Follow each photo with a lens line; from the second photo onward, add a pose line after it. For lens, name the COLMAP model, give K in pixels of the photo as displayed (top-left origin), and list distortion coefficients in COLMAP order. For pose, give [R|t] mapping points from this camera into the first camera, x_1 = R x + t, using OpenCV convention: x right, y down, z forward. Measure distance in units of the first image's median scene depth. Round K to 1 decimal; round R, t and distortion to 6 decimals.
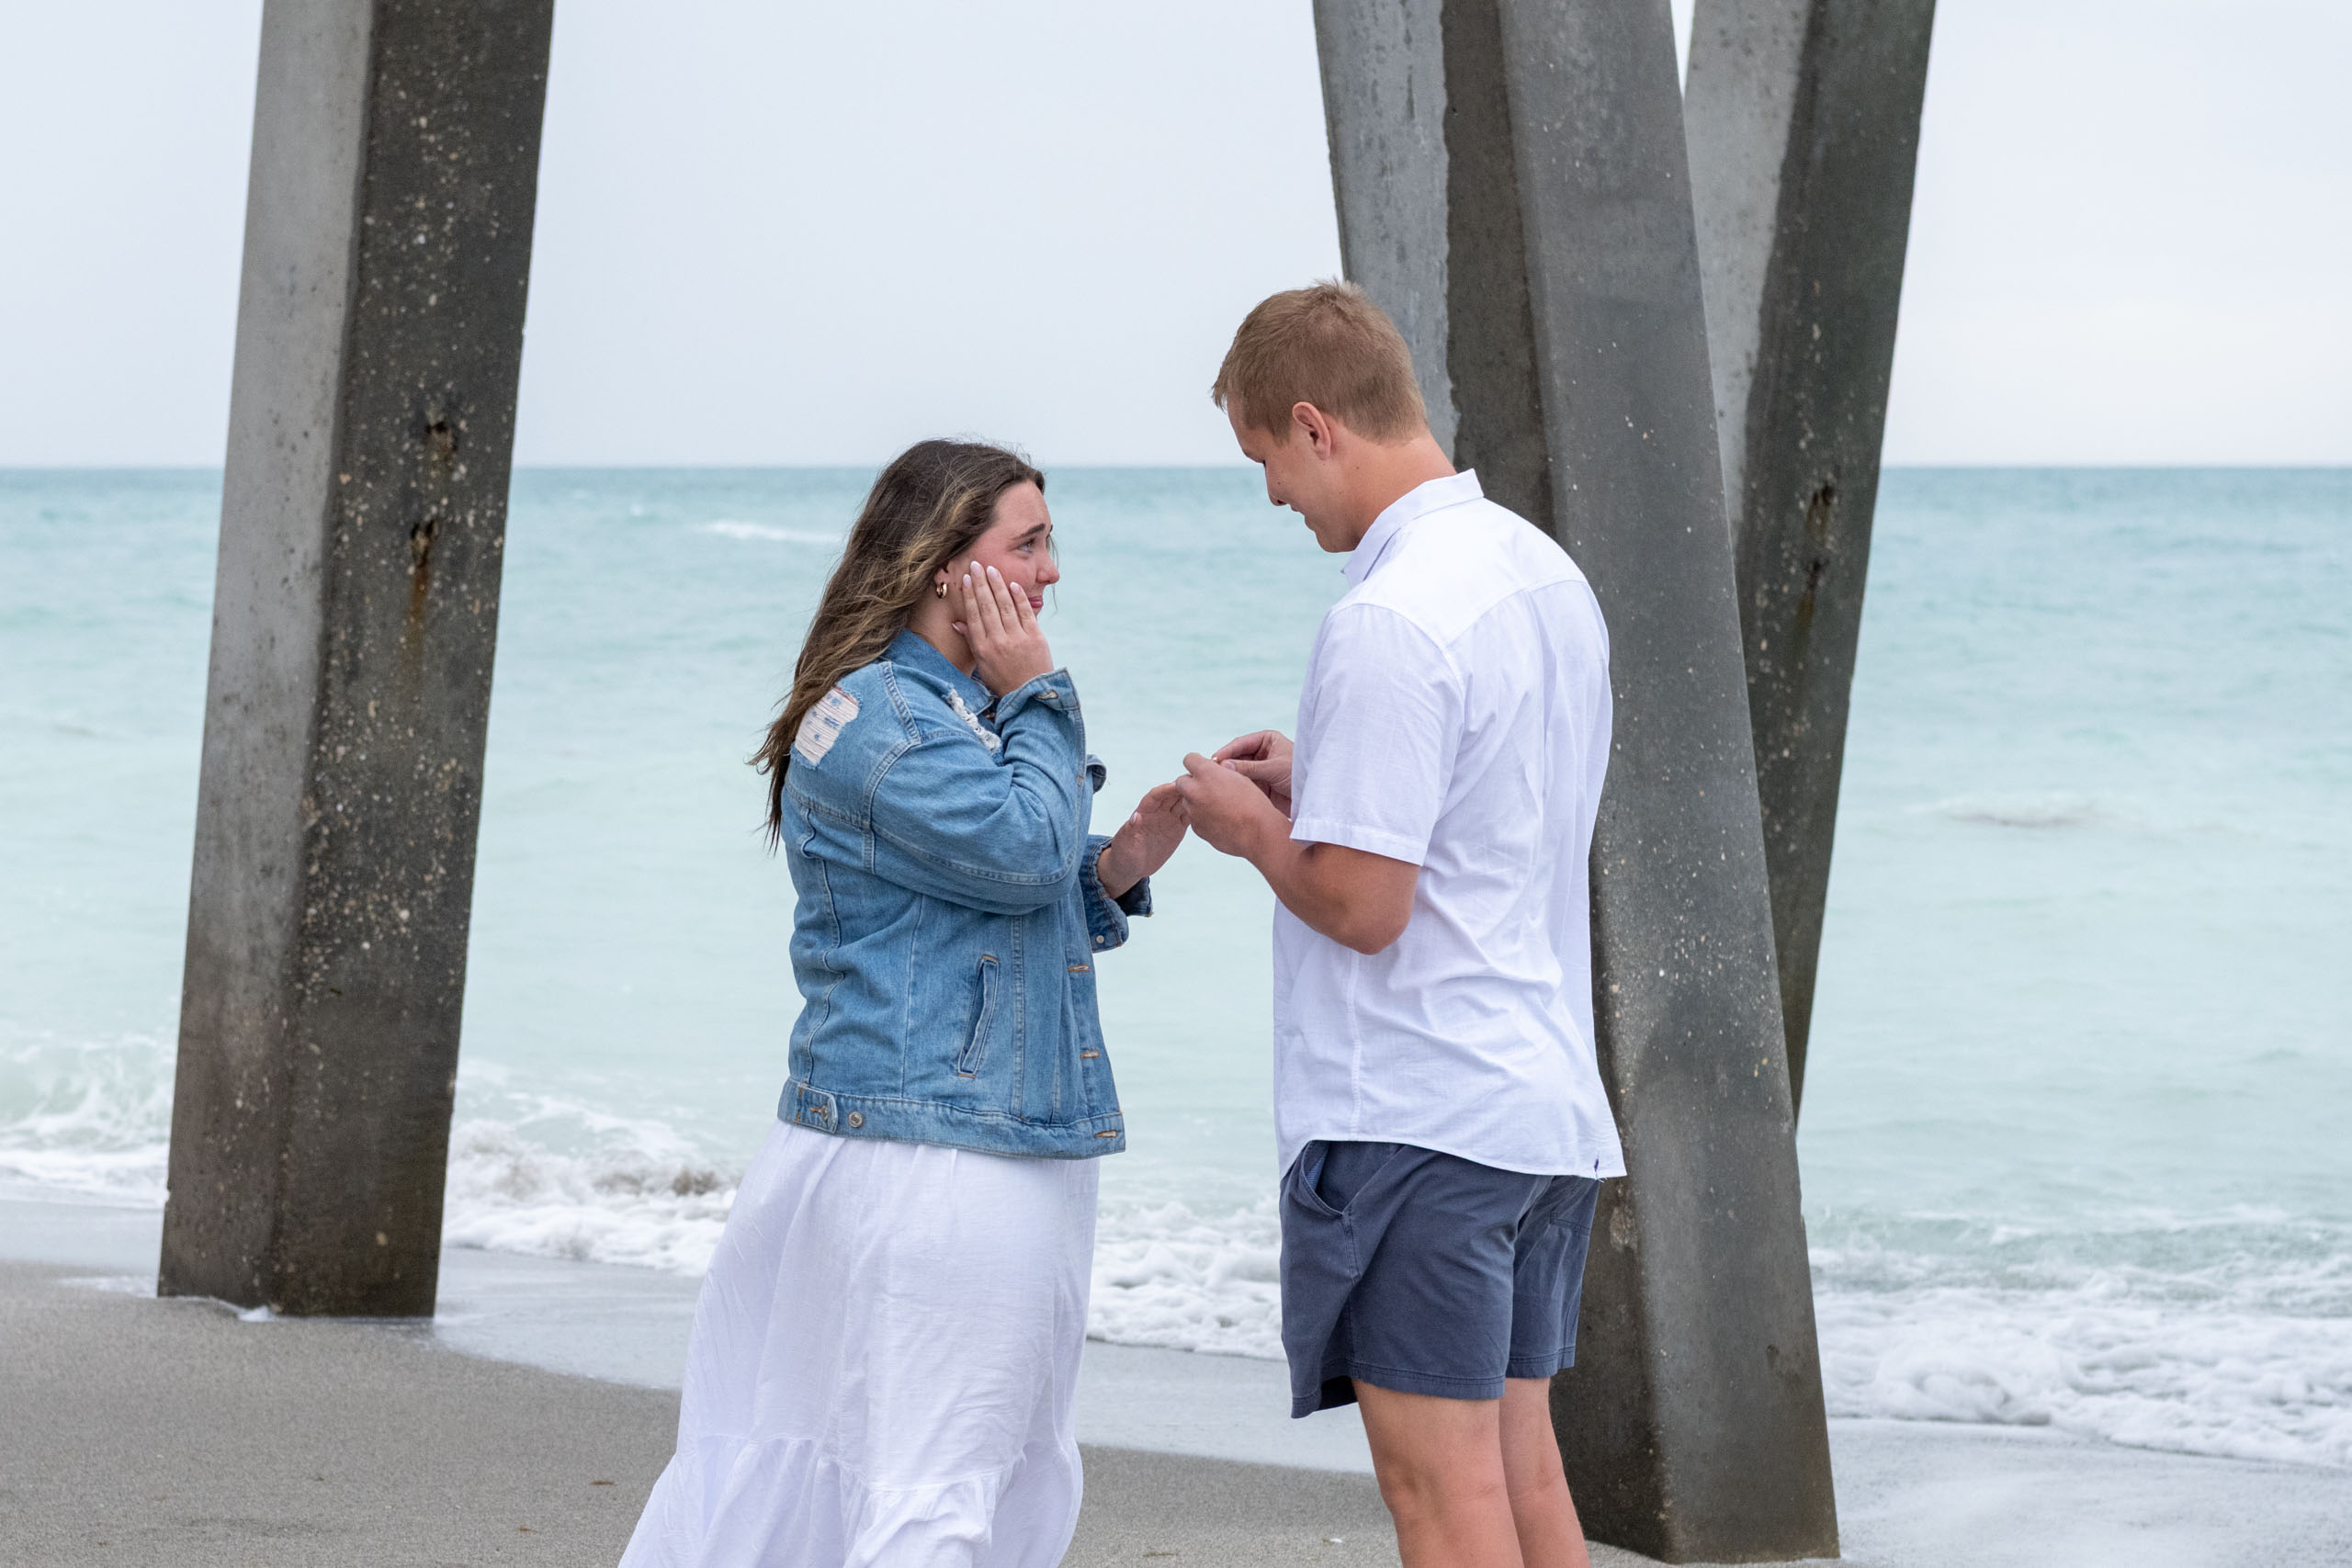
lens RADIAL K [[6292.8, 0, 964.5], [0, 6292.8, 961.3], [0, 0, 1]] dist [-0.050087, 0.905460]
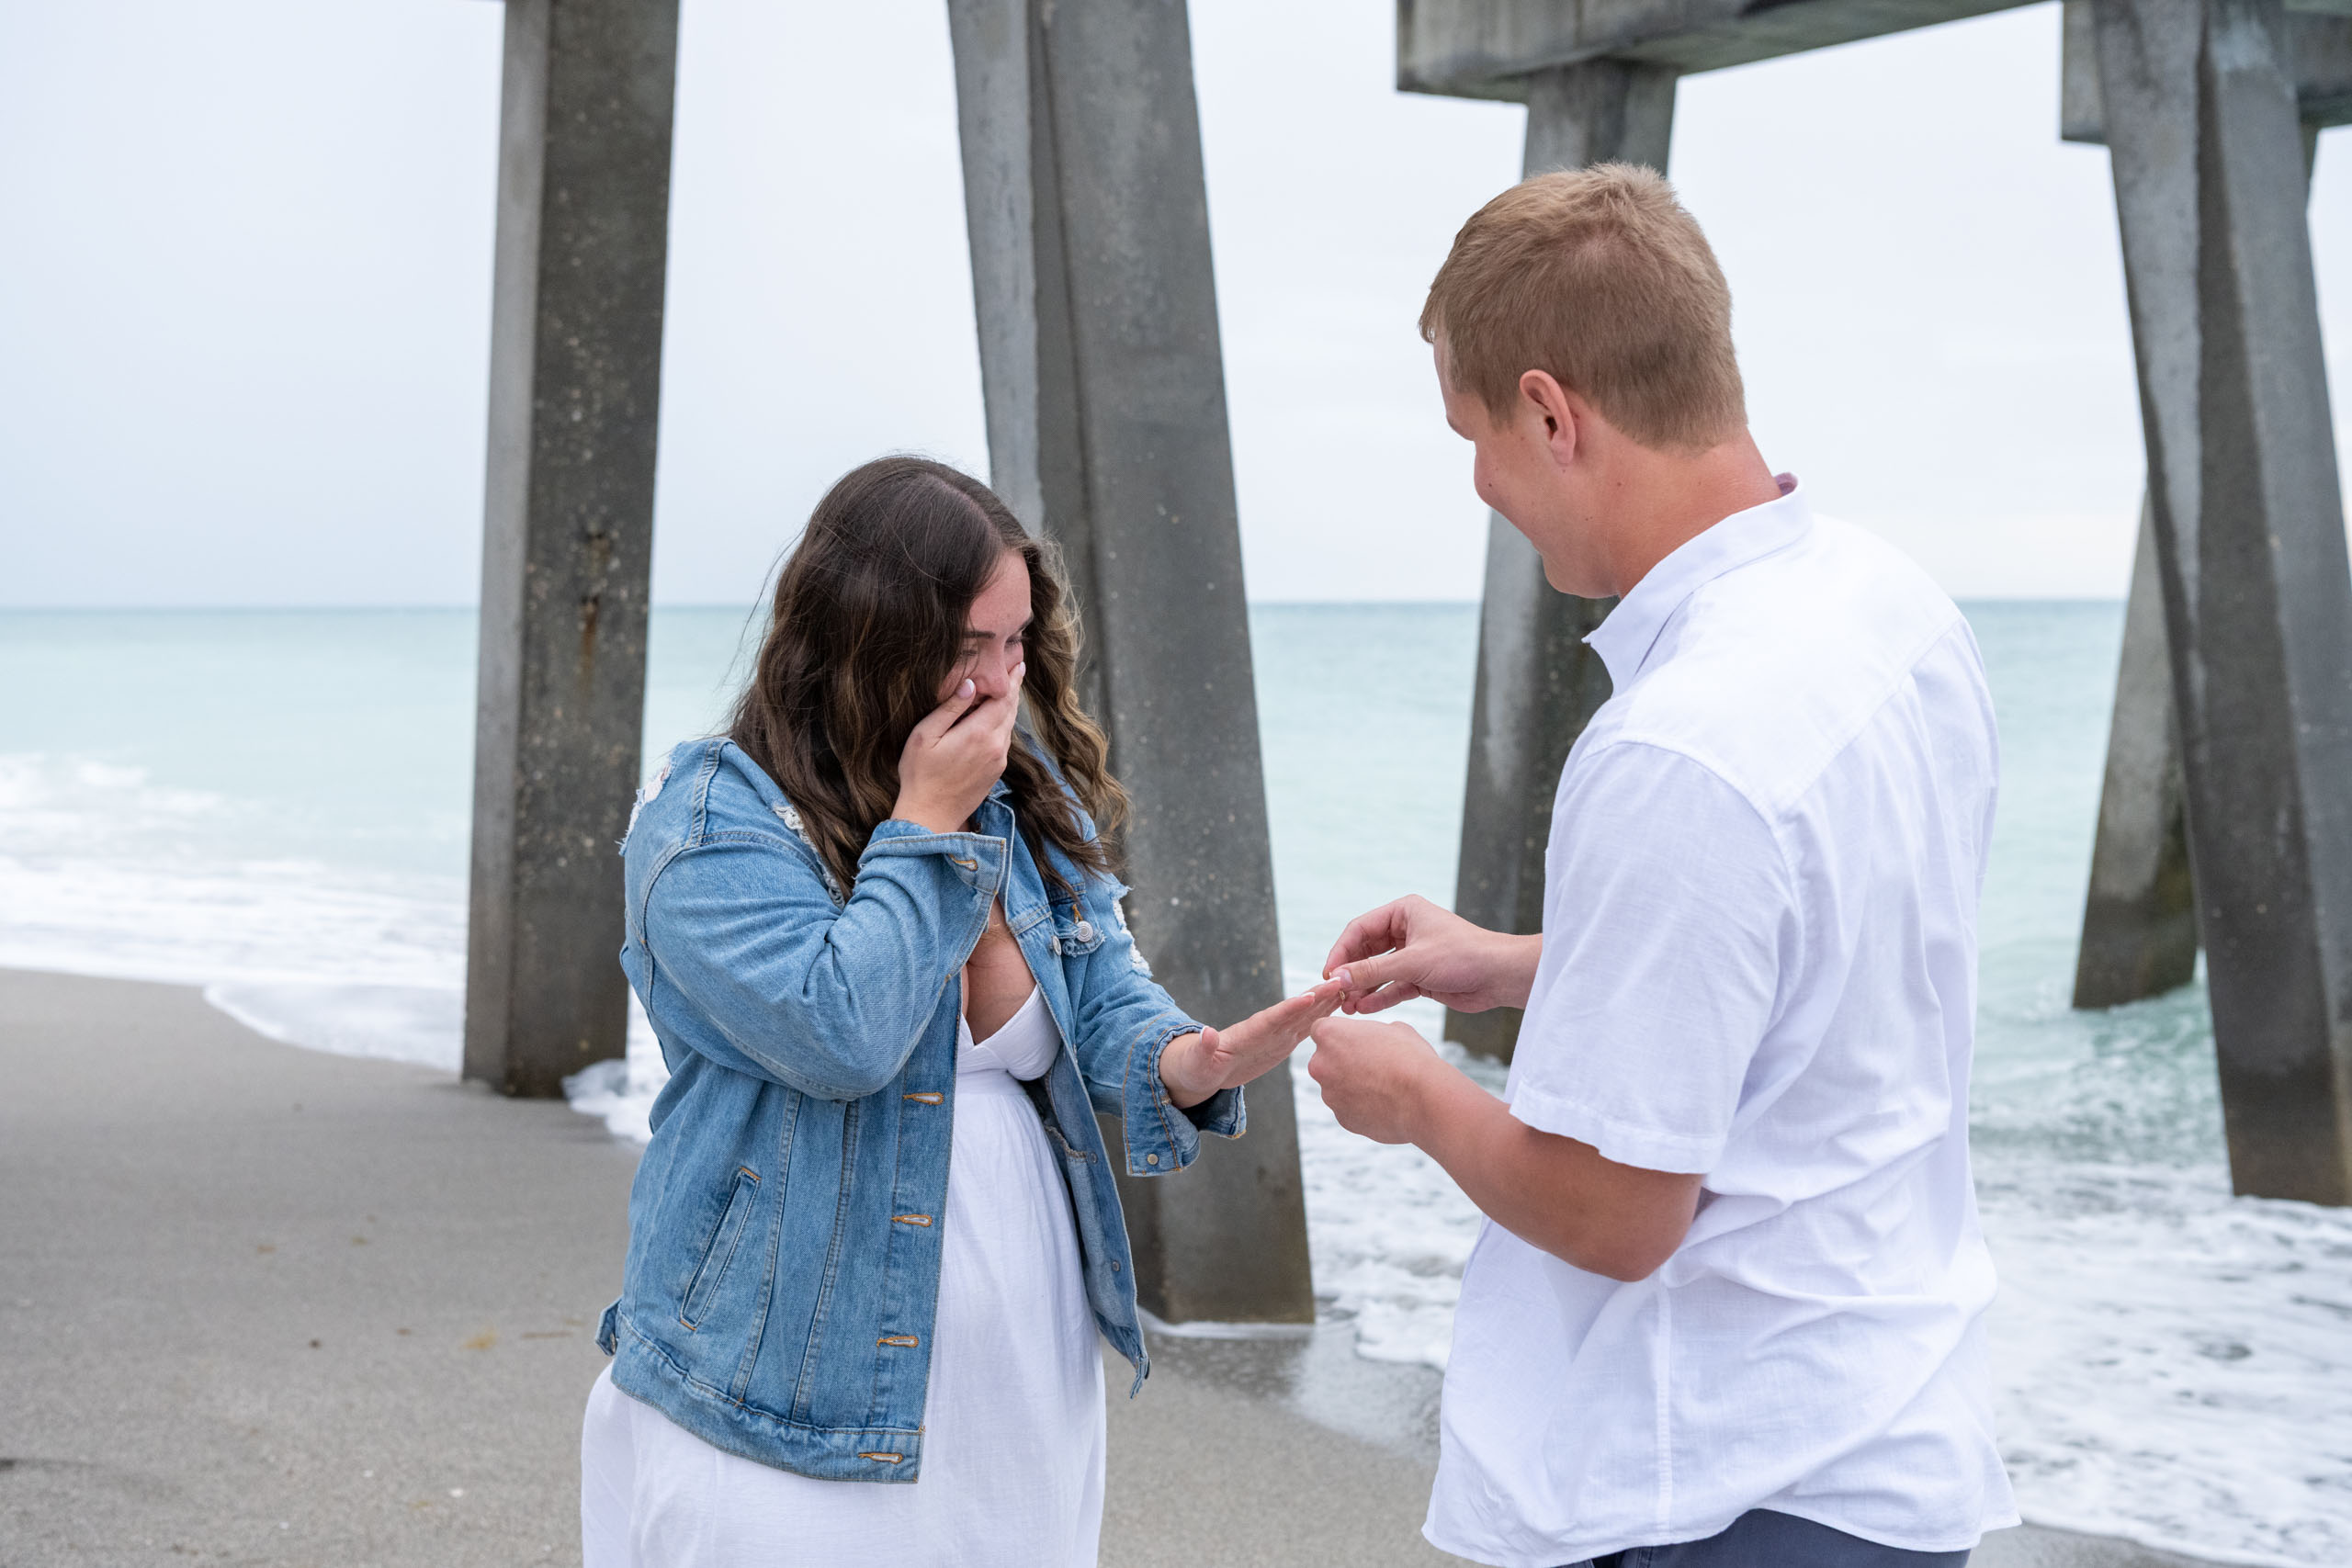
lens RADIAL K [[3014.8, 0, 1176.0], [0, 3014.8, 784.0], [0, 0, 1]] dist [-0.025726, 0.045567]
pose [[0.992228, 0.004042, -0.124367, 0.155587], [-0.006267, 0.999827, -0.017503, -0.010035], [0.124274, 0.018147, 0.992082, 0.266530]]
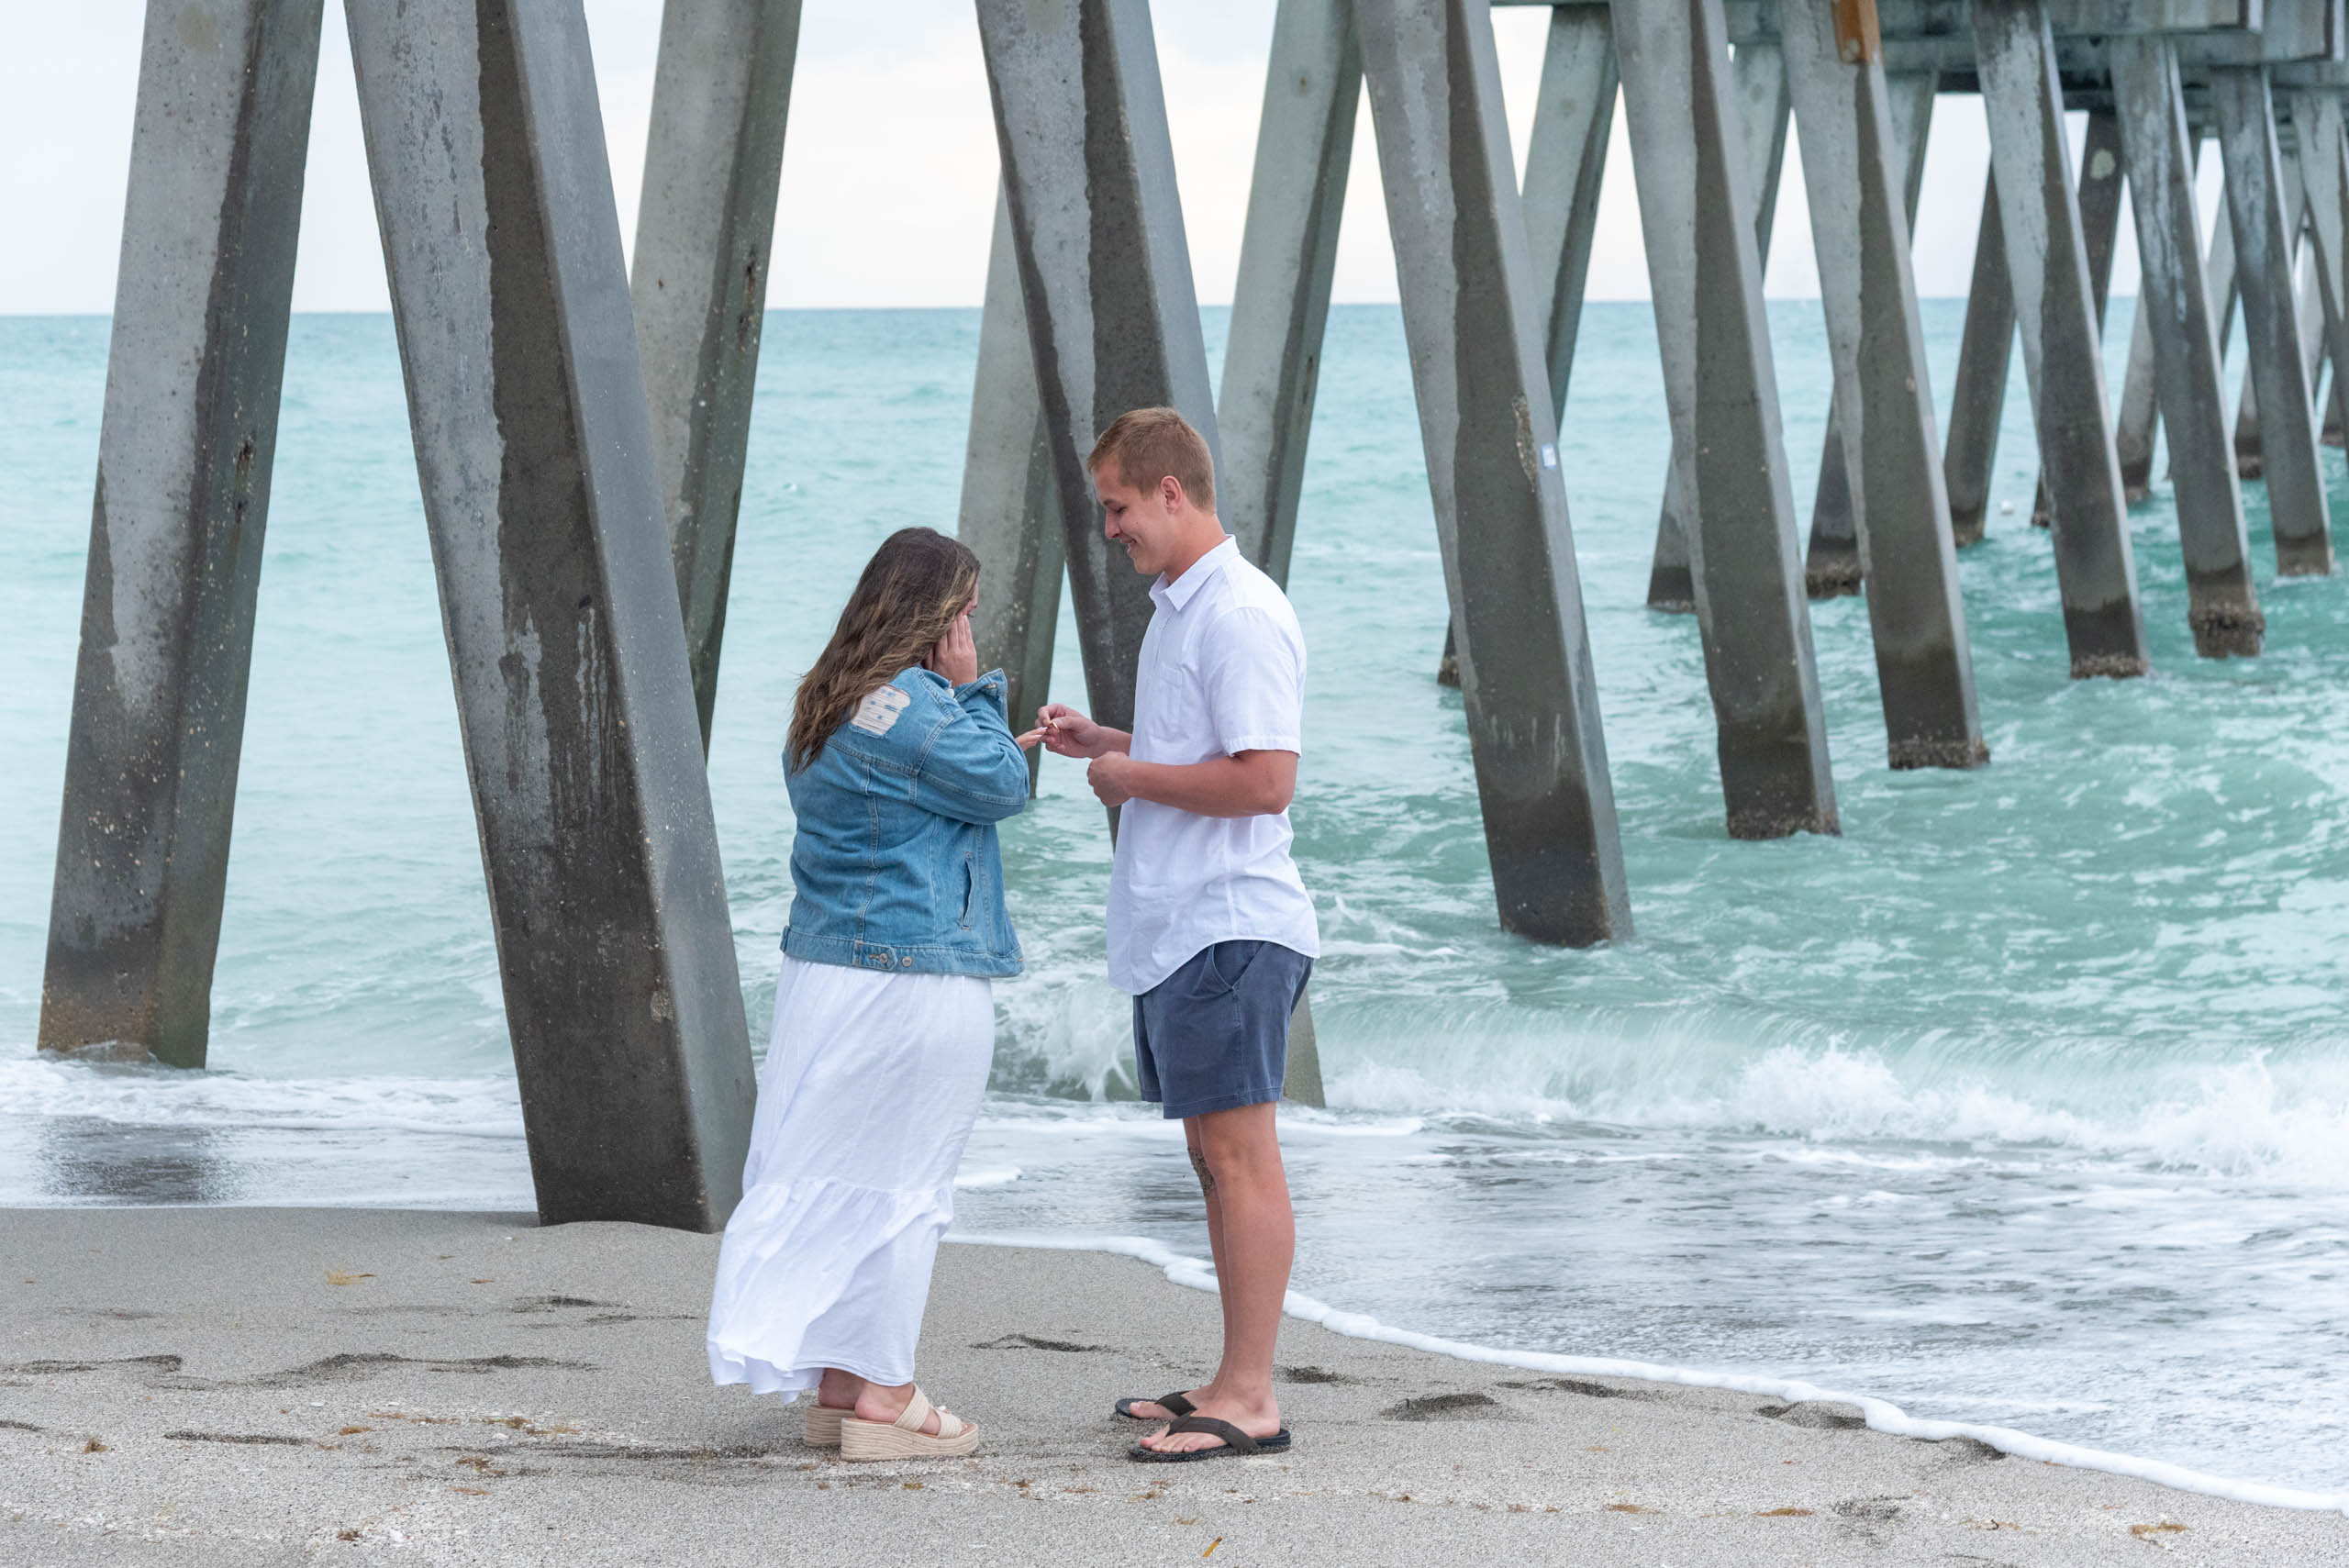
lens RADIAL K [[5360.4, 0, 1174.3], [0, 5360.4, 839.9], [0, 0, 1]] dist [0.029474, -0.658272]
pose [[0.866681, -0.056243, 0.495682, -0.318727], [0.047094, 0.998411, 0.030944, -0.022303], [-0.496635, -0.003475, 0.867953, -0.100938]]
